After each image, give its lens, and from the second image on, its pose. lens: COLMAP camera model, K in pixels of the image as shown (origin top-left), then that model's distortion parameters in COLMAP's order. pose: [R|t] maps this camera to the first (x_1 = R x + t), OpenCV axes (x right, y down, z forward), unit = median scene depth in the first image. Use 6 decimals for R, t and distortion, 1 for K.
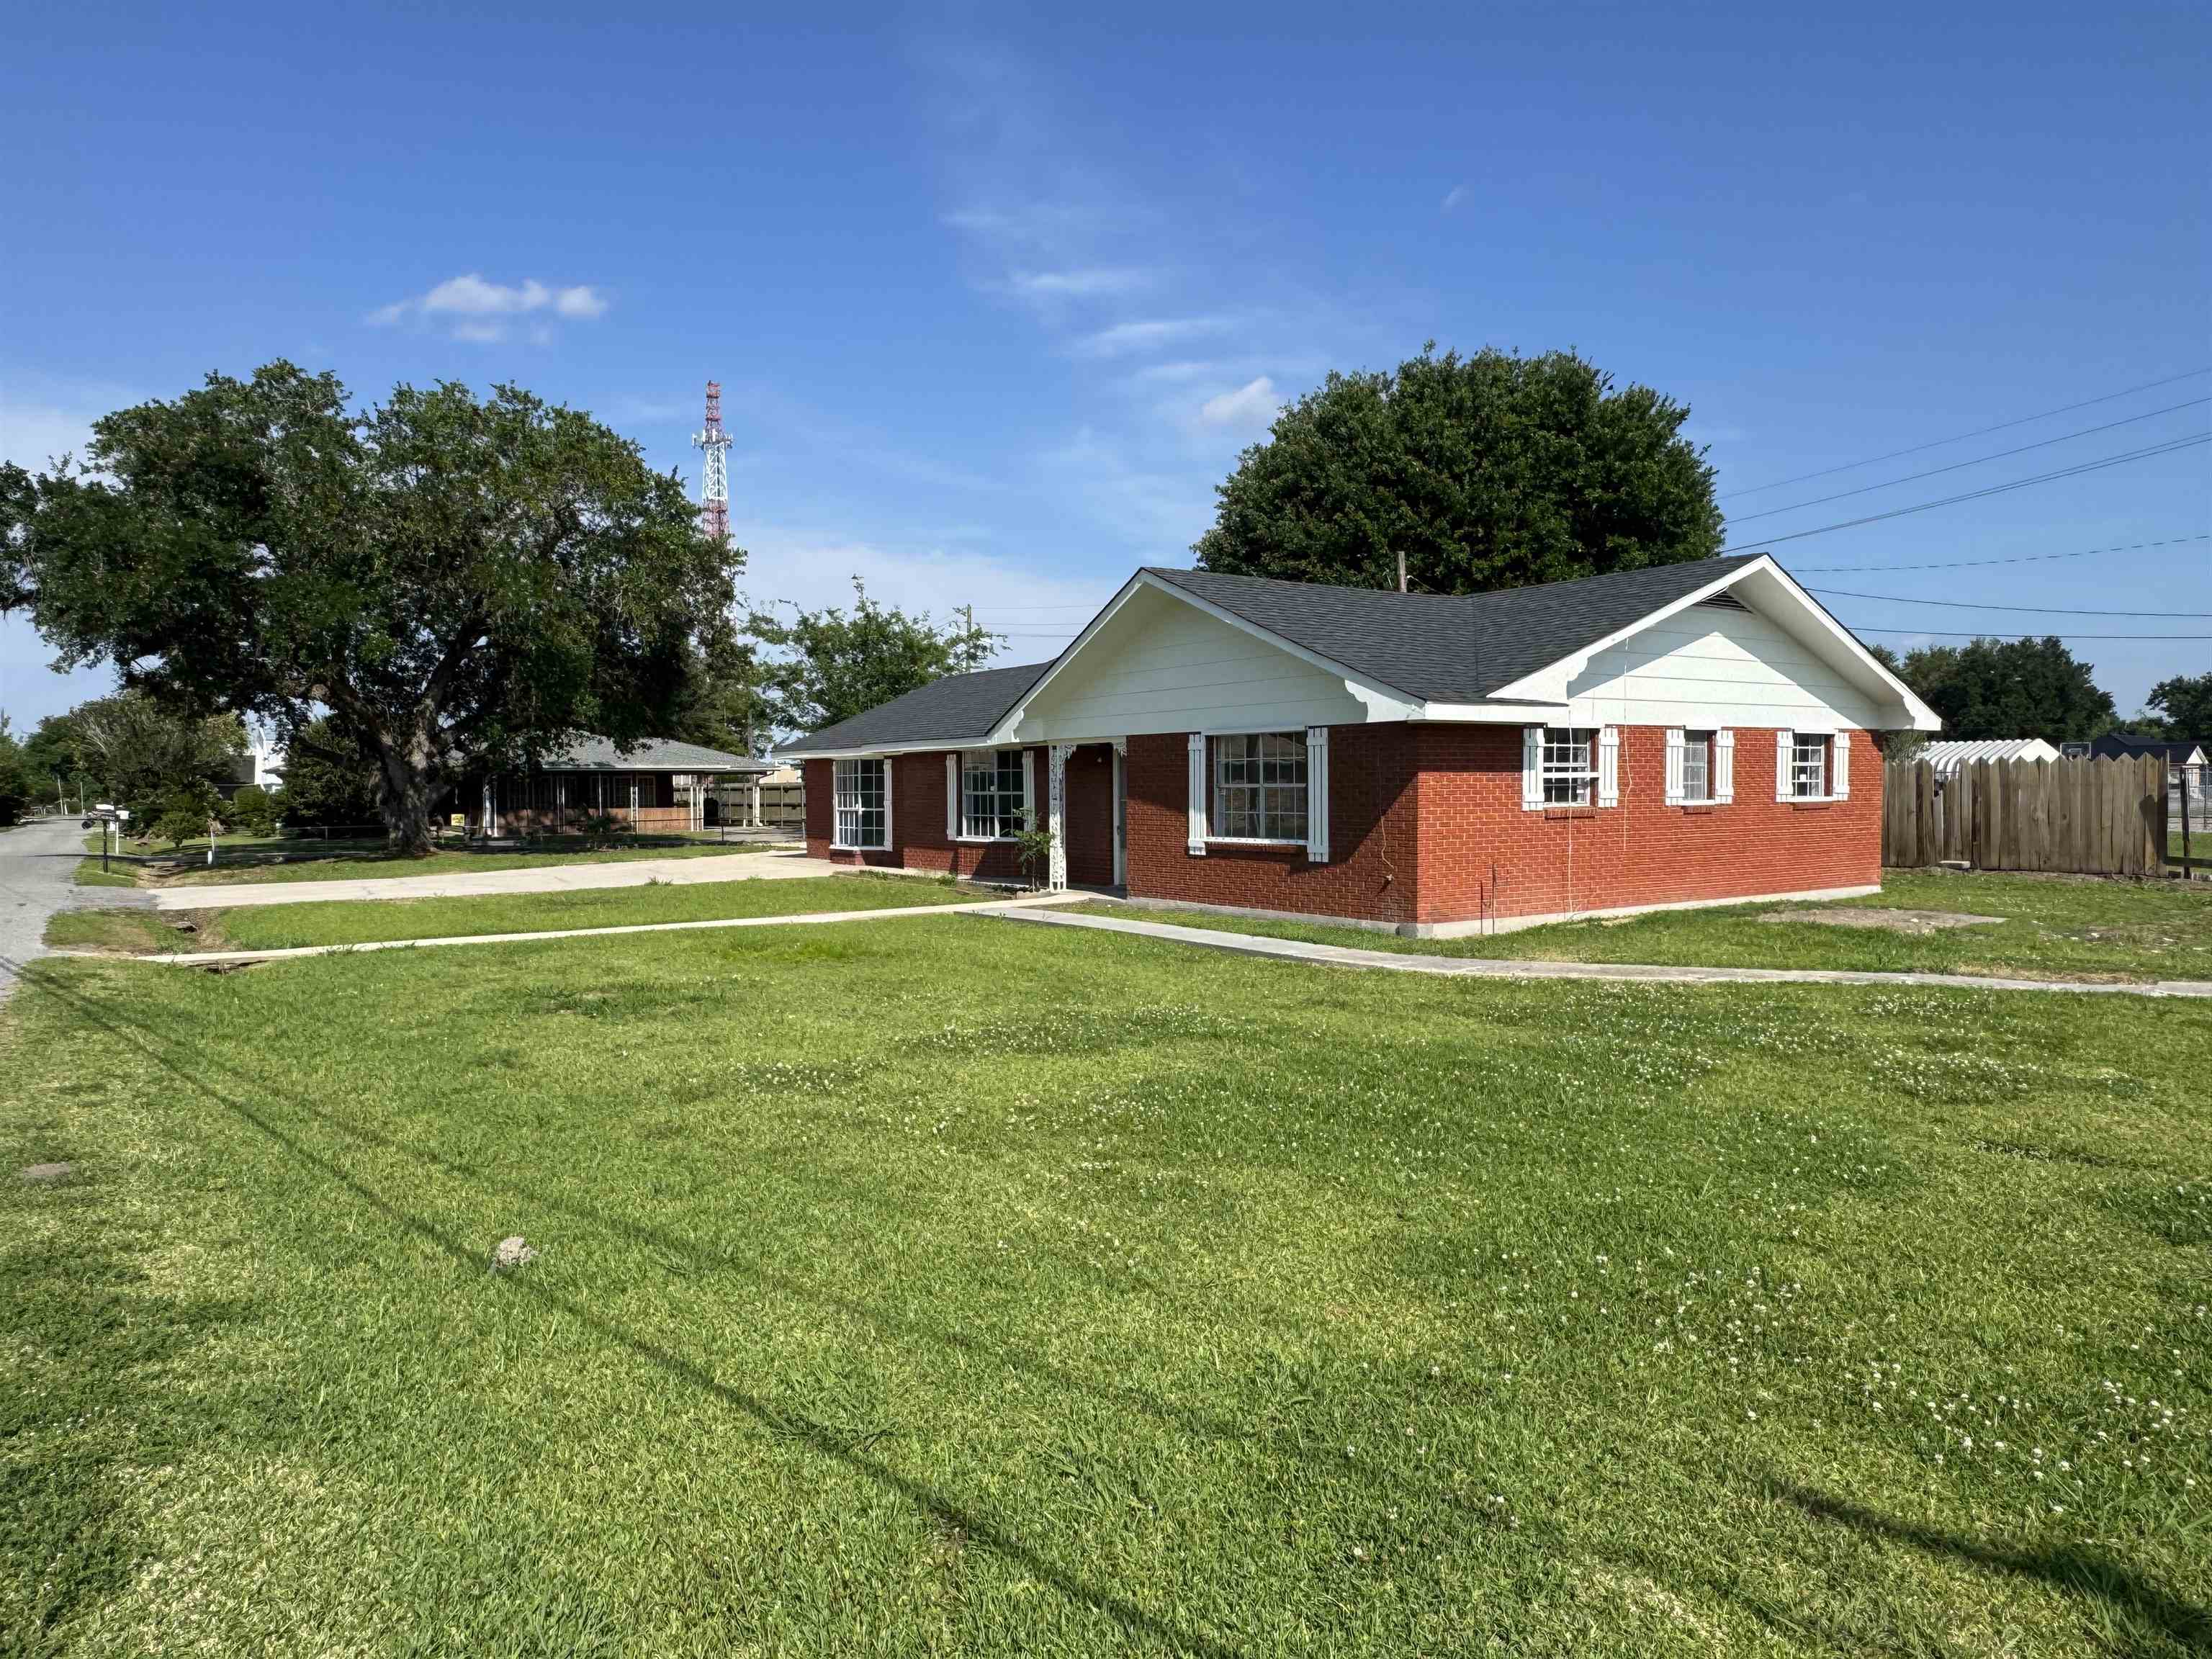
lens RADIAL K [[1501.3, 0, 1095.5], [0, 1501.3, 831.7], [0, 0, 1]] dist [0.008907, -0.000821]
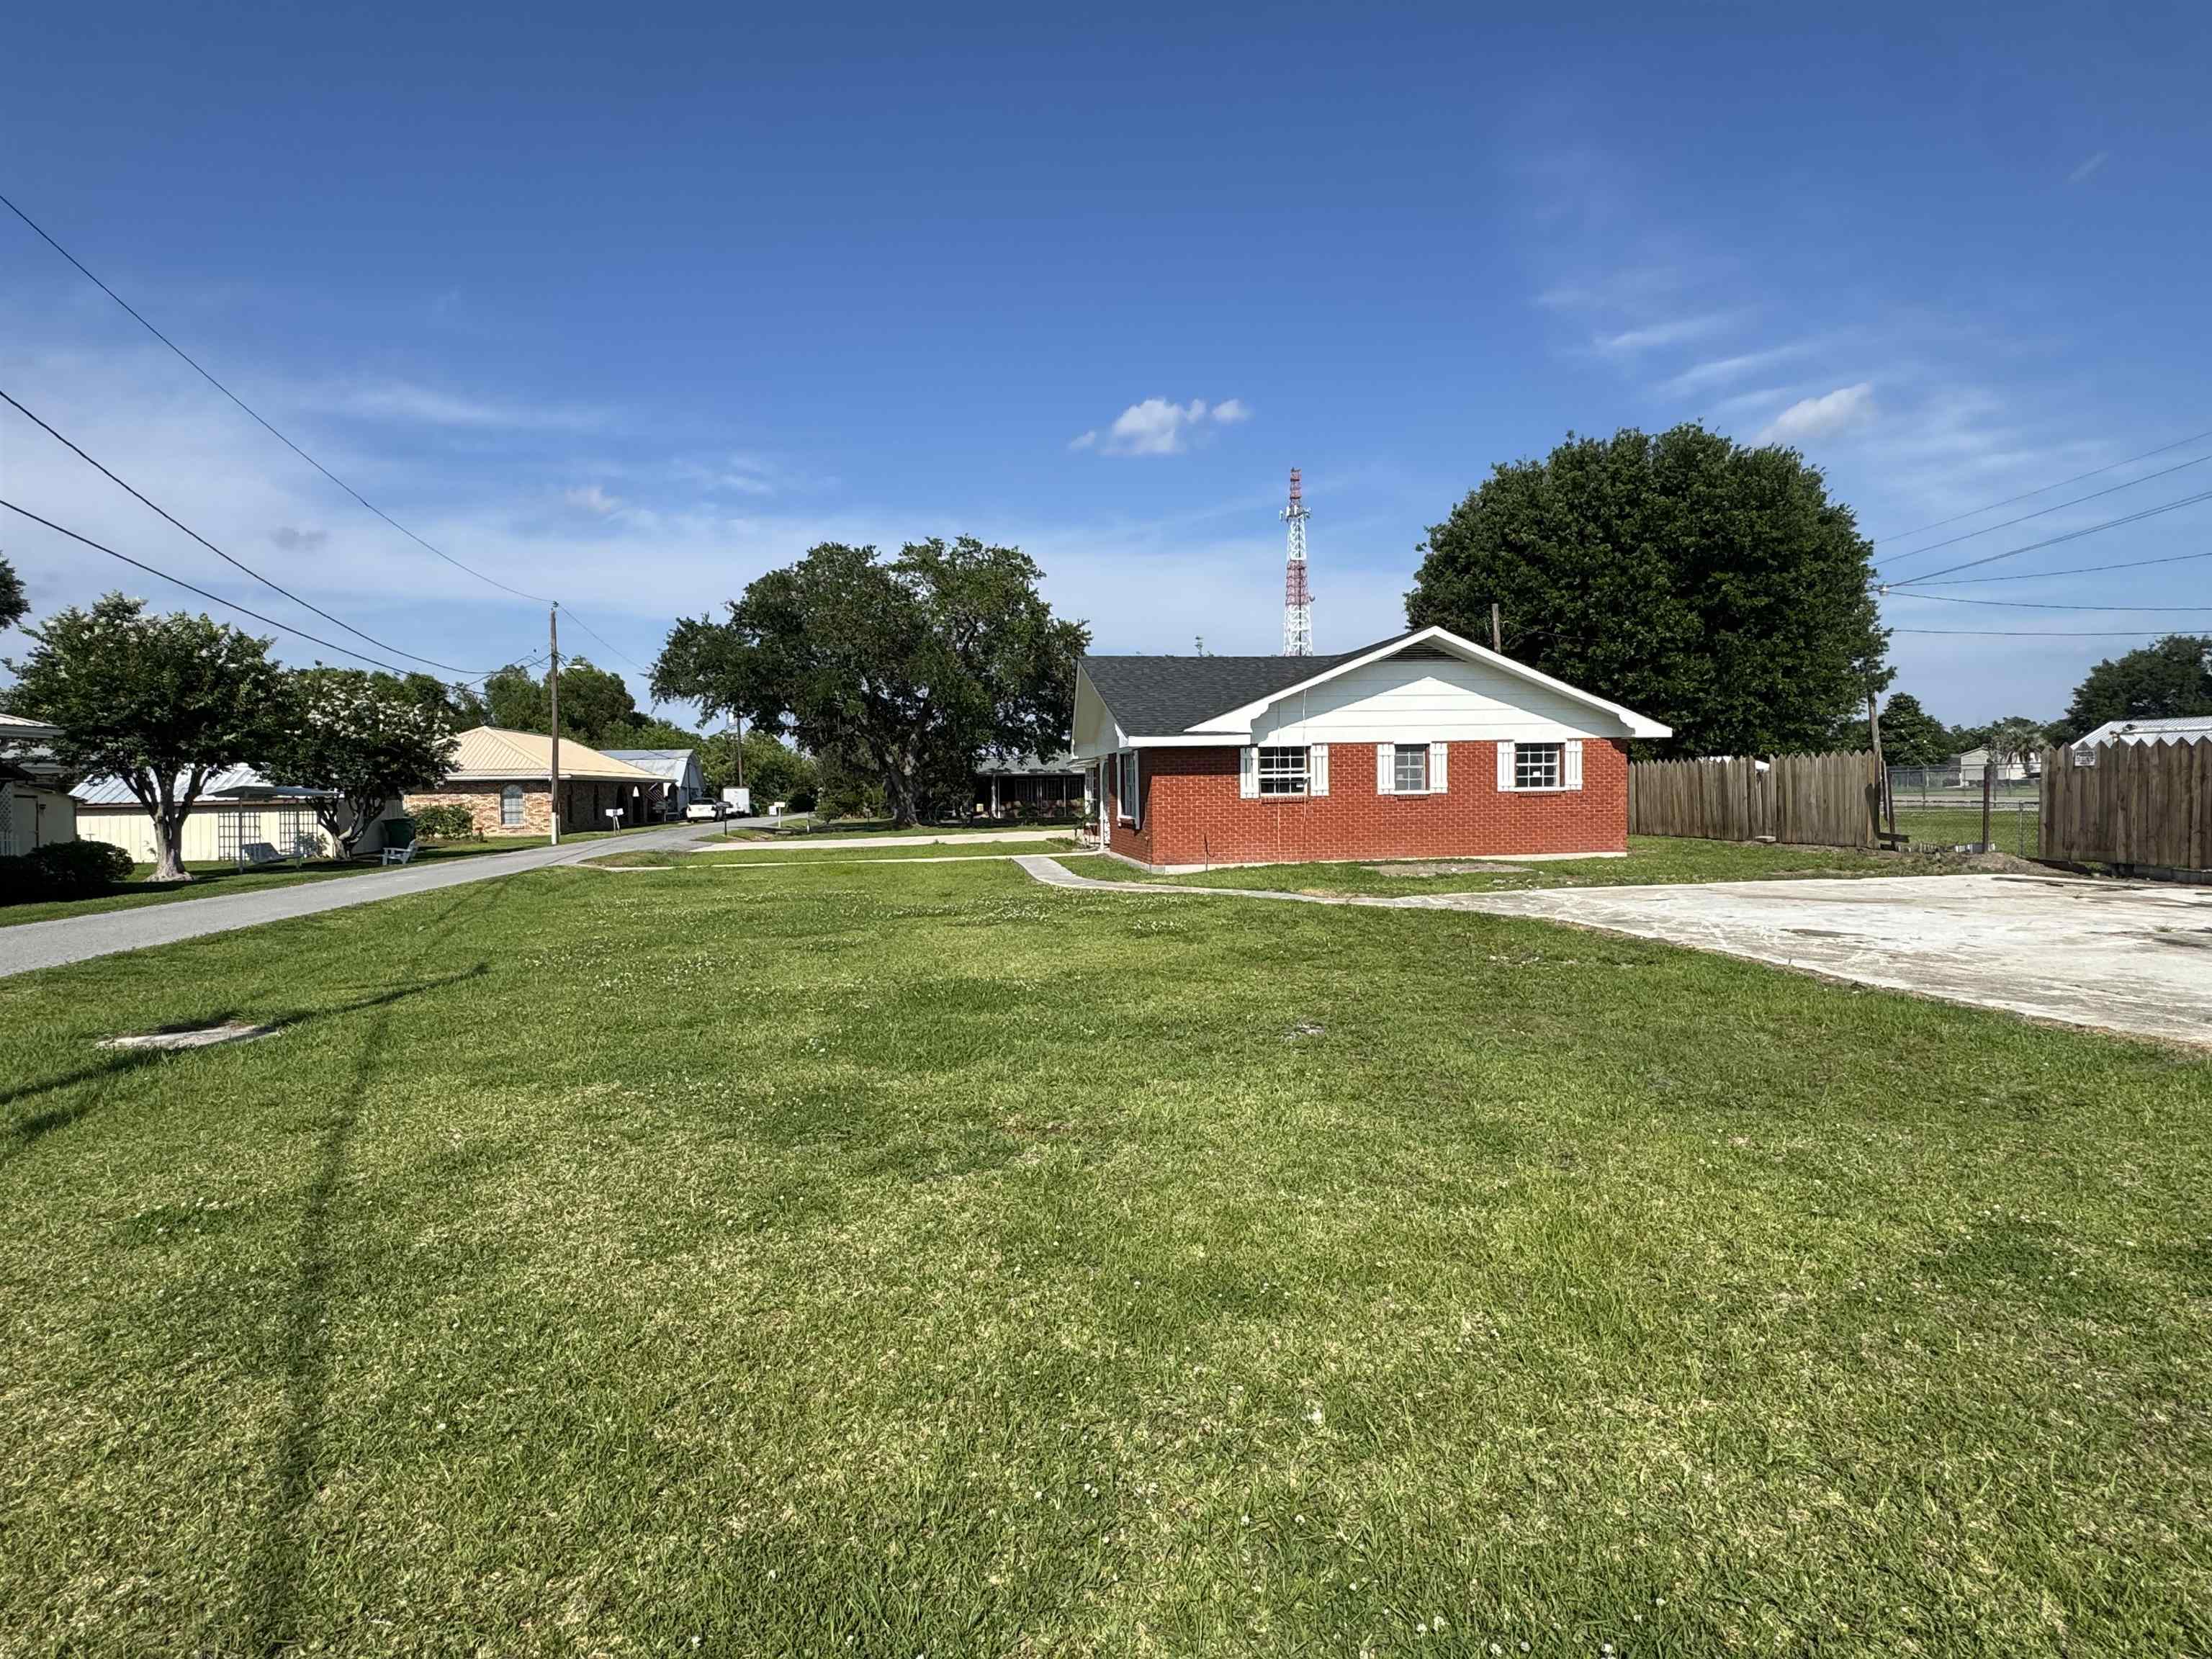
lens RADIAL K [[1206.3, 0, 1122.6], [0, 1206.3, 826.0], [0, 0, 1]] dist [0.006619, 0.000178]
pose [[0.902149, 0.004869, -0.431396, 0.582115], [-0.001368, 0.999964, 0.008426, 0.003215], [0.431421, -0.007011, 0.902123, -0.171730]]
